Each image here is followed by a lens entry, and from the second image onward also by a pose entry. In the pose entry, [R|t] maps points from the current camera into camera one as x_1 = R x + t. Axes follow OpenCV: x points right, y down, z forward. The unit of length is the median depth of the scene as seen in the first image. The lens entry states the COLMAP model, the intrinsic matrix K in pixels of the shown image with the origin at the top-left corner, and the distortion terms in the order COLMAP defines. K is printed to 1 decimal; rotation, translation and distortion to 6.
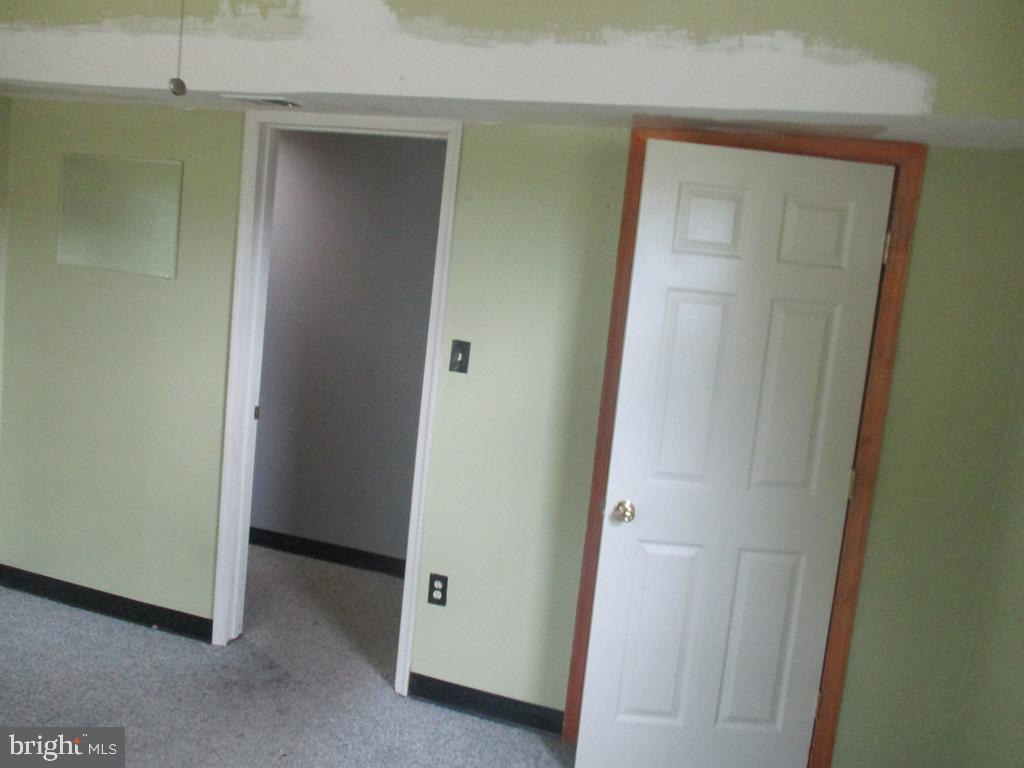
lens RADIAL K [[852.5, 0, 515.6], [0, 852.5, 392.3], [0, 0, 1]] dist [-0.024501, 0.001950]
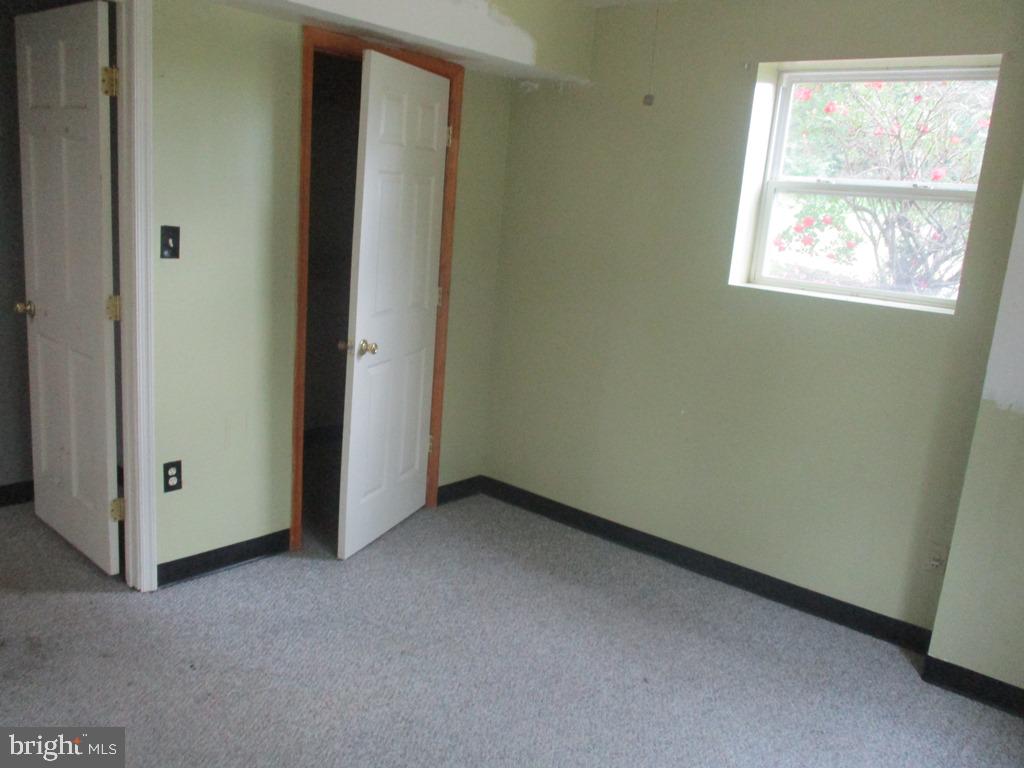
lens RADIAL K [[852.5, 0, 515.6], [0, 852.5, 392.3], [0, 0, 1]] dist [-0.024501, 0.001950]
pose [[0.378073, -0.278728, 0.882820, -0.912361], [0.061130, 0.959036, 0.276612, -0.134791], [-0.923755, -0.050612, 0.379624, 0.278734]]
